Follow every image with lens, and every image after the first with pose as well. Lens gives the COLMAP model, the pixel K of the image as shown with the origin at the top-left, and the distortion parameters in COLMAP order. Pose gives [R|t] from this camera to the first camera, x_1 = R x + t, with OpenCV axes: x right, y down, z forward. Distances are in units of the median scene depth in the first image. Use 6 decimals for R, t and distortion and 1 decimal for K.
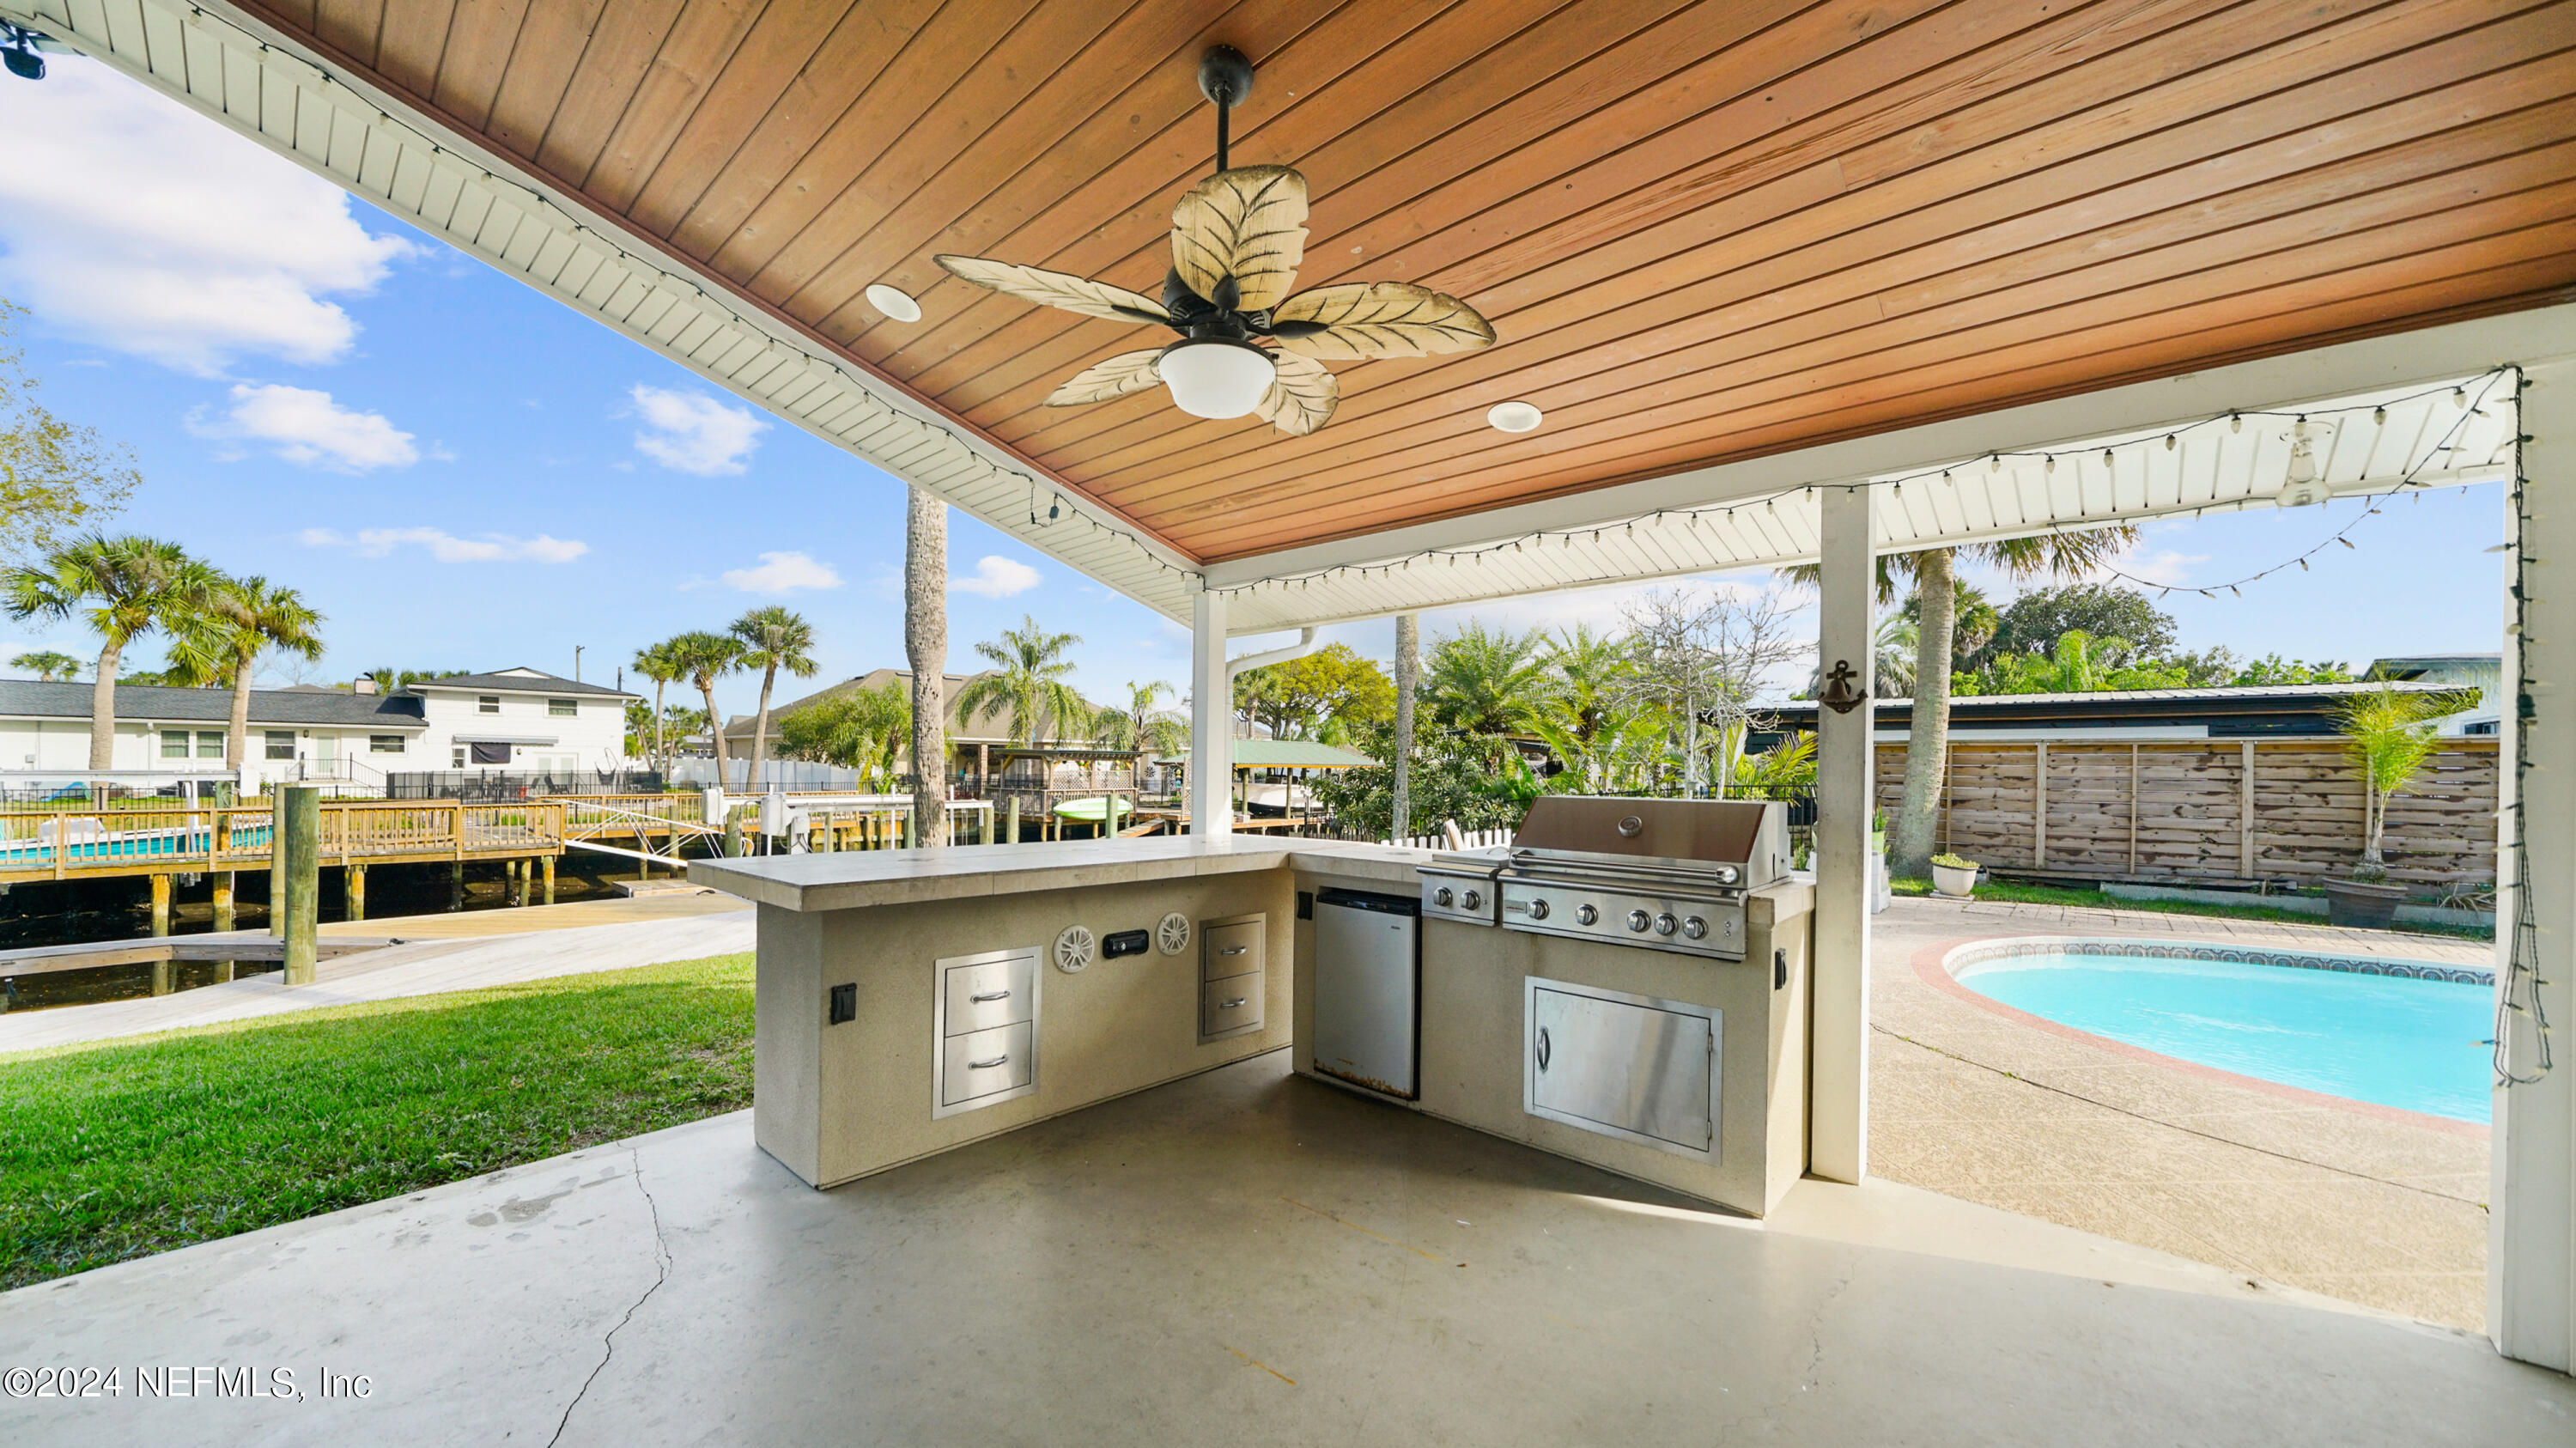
lens RADIAL K [[930.5, 0, 1275.4], [0, 930.5, 766.2], [0, 0, 1]] dist [-0.000115, -0.000055]
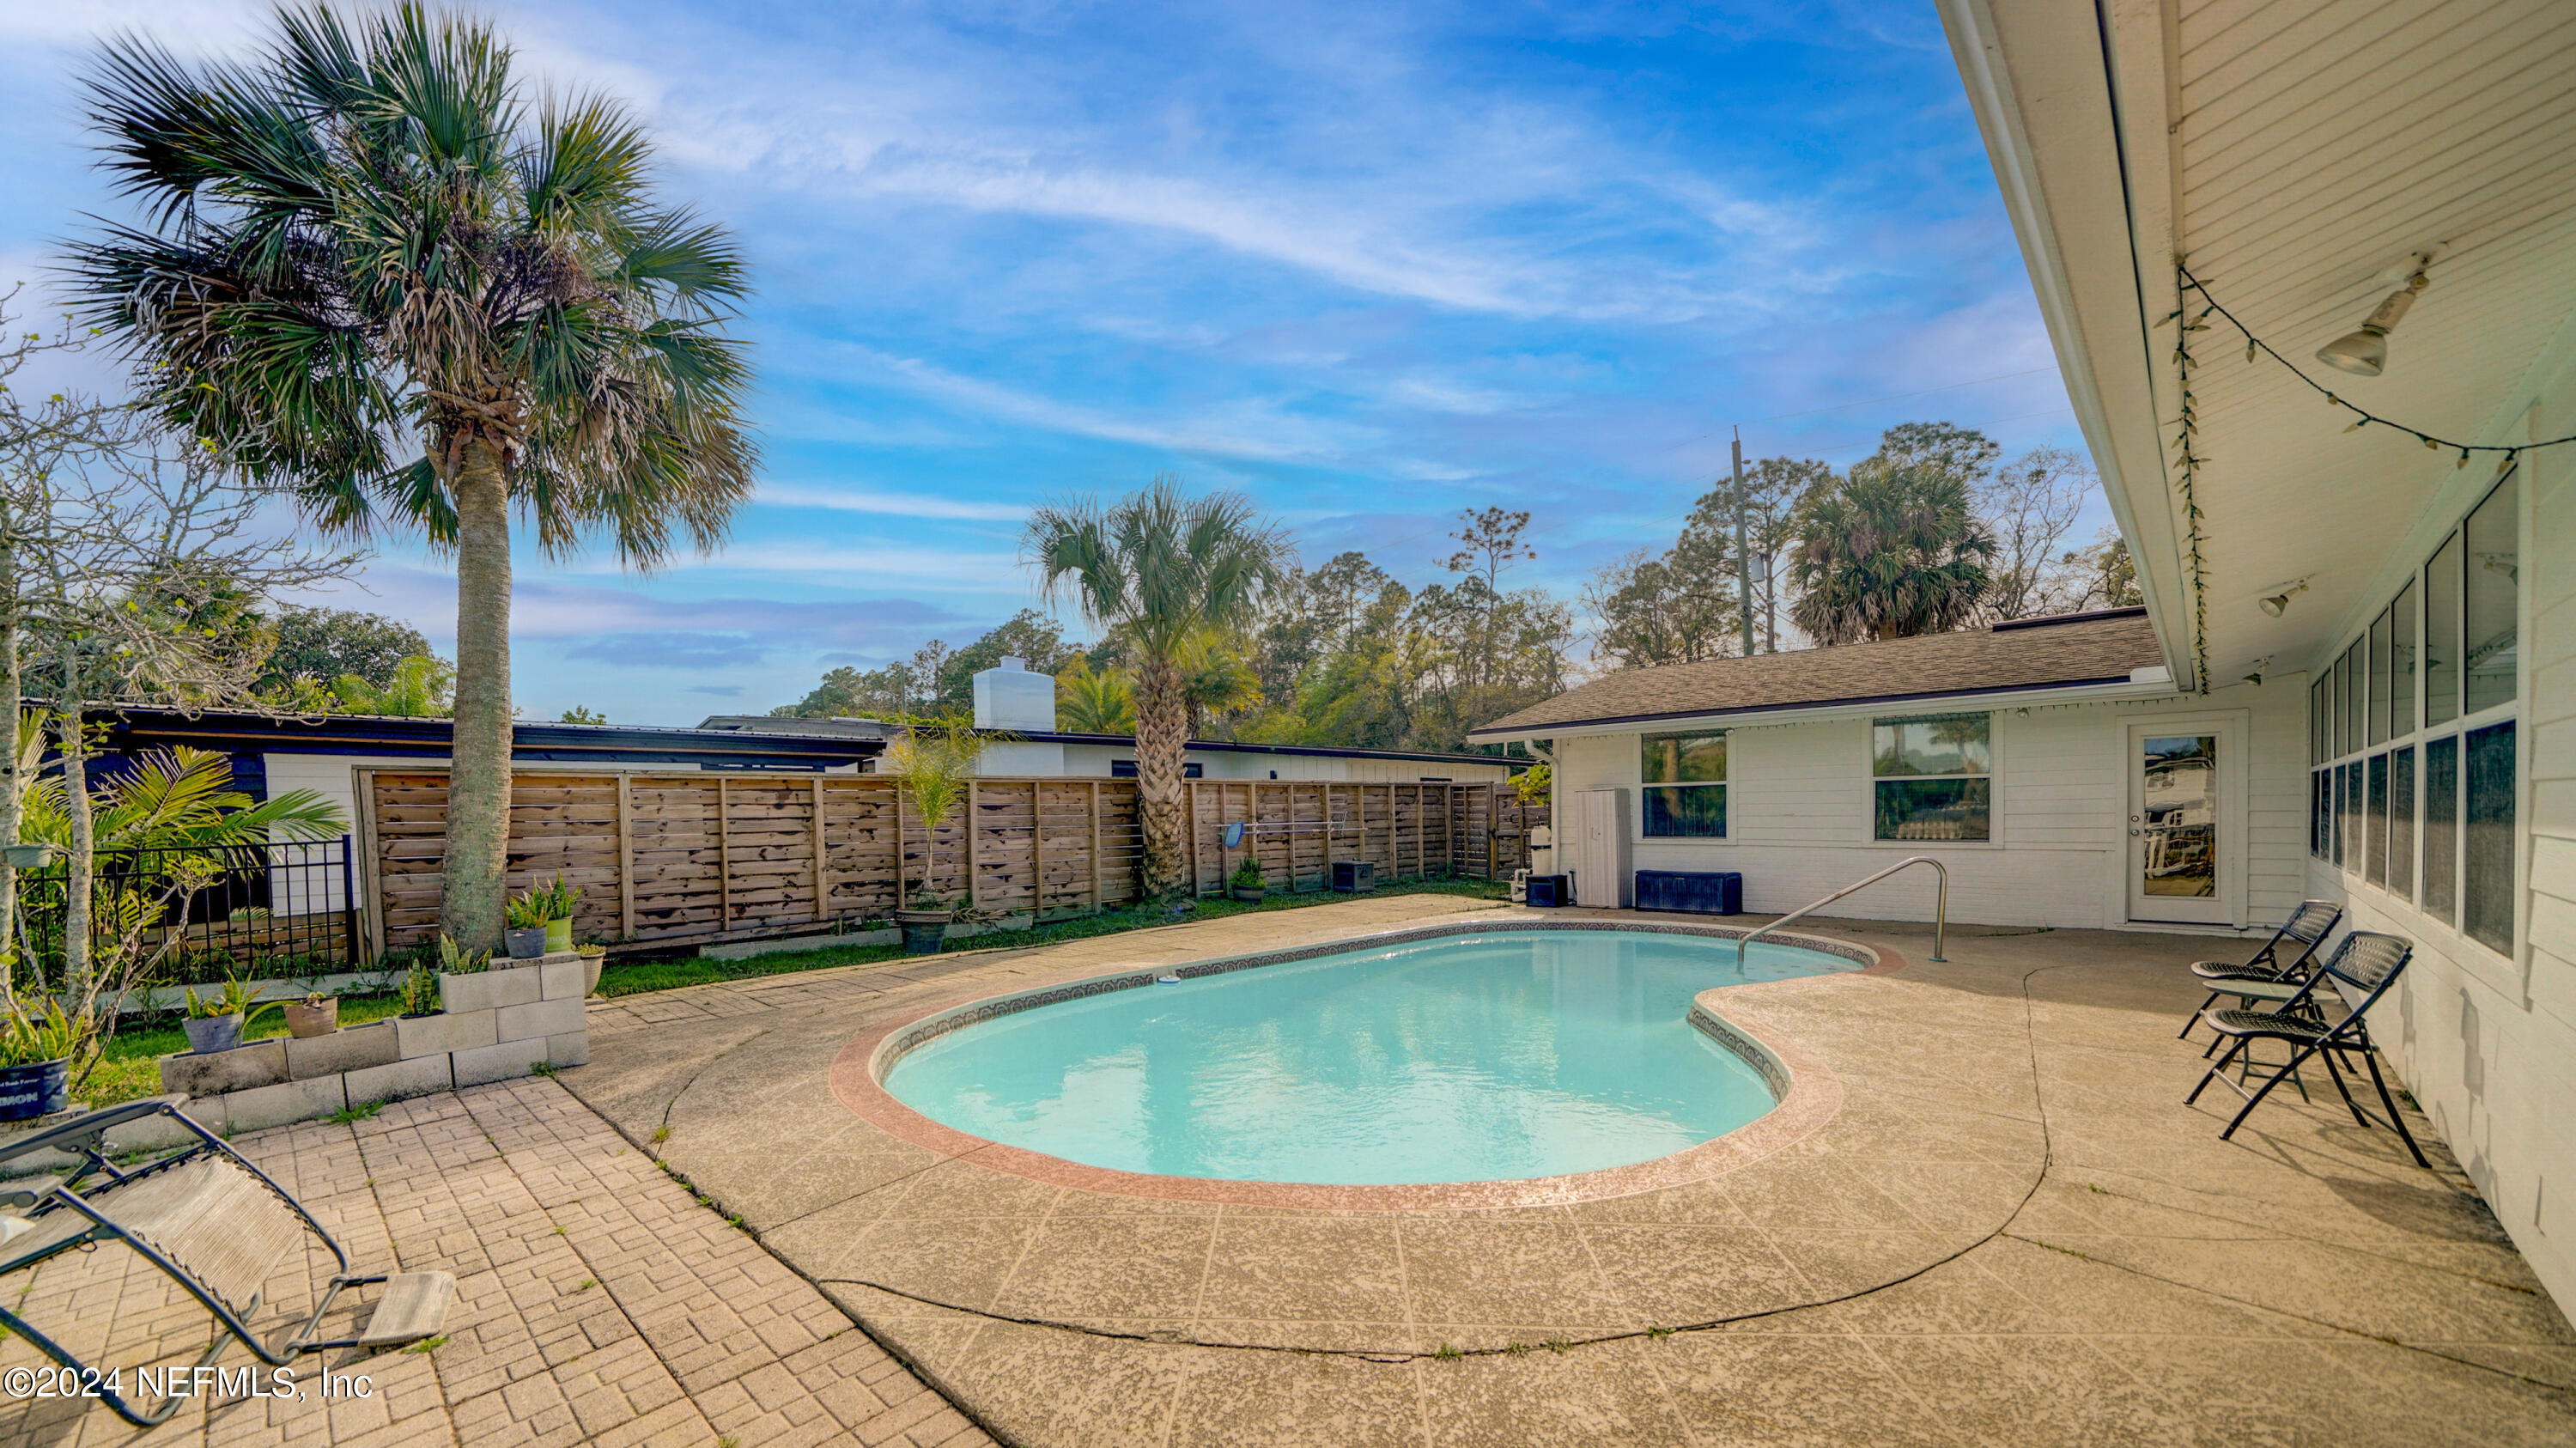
lens RADIAL K [[950.5, 0, 1278.6], [0, 950.5, 834.4], [0, 0, 1]] dist [-0.034082, -0.000006]
pose [[0.043386, -0.035308, 0.998434, 0.083451], [0.014731, 0.999289, 0.034698, 0.004883], [-0.998950, 0.013202, 0.043876, 0.424525]]
